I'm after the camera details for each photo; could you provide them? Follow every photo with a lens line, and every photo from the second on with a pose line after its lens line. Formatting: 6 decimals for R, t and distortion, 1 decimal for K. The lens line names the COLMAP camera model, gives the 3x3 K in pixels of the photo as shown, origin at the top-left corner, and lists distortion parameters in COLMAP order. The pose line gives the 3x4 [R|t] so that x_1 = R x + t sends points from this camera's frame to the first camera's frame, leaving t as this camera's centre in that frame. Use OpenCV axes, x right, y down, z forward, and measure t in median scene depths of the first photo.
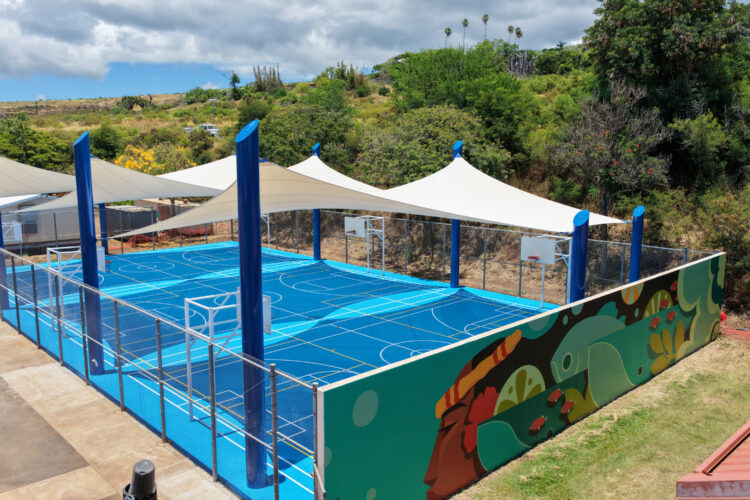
lens RADIAL K [[619.9, 0, 372.3], [0, 619.9, 251.4], [0, 0, 1]] dist [-0.005430, 0.026003]
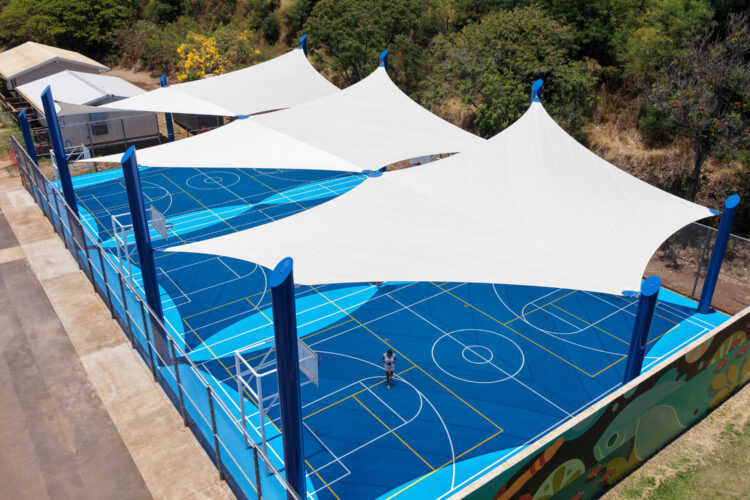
lens RADIAL K [[619.9, 0, 376.0], [0, 619.9, 251.2], [0, 0, 1]] dist [-0.005430, 0.026003]
pose [[0.992624, 0.048097, -0.111286, 0.030790], [-0.013705, 0.956571, 0.291177, -0.327383], [0.120458, -0.287504, 0.950174, 0.088269]]
